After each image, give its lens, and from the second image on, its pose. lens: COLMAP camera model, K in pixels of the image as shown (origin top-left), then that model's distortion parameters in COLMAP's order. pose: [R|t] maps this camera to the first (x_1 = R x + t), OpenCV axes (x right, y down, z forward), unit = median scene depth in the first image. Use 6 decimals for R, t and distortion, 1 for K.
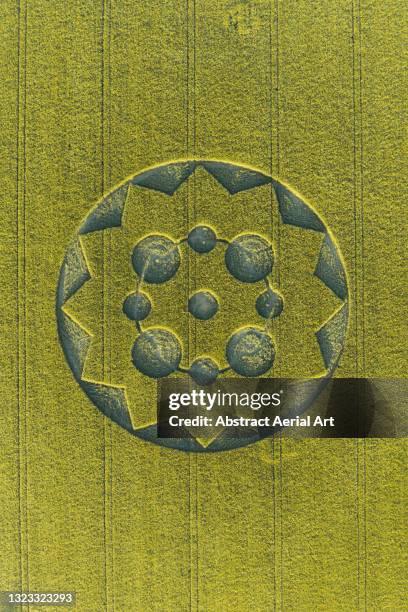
lens RADIAL K [[486.0, 0, 204.0], [0, 486.0, 306.0], [0, 0, 1]] dist [-0.006056, -0.007273]
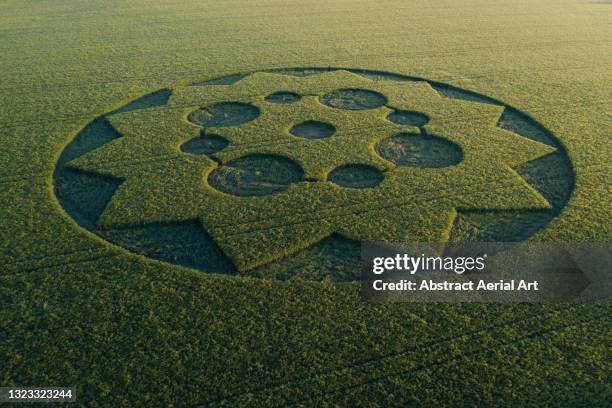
lens RADIAL K [[486.0, 0, 306.0], [0, 486.0, 204.0], [0, 0, 1]] dist [-0.006056, -0.007273]
pose [[-0.305288, -0.484142, 0.820003, -0.549098], [0.952163, -0.142918, 0.270111, -0.188157], [-0.013579, 0.863239, 0.504614, 0.767525]]
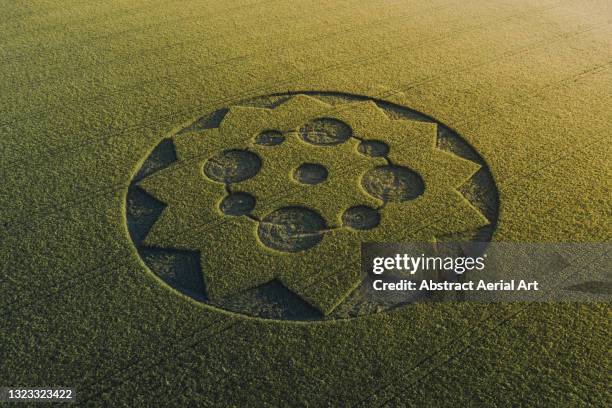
lens RADIAL K [[486.0, 0, 306.0], [0, 486.0, 204.0], [0, 0, 1]] dist [-0.006056, -0.007273]
pose [[-0.538458, -0.531821, 0.653628, -0.554850], [0.842641, -0.343929, 0.414330, -0.360698], [0.004452, 0.773873, 0.633325, 0.522099]]
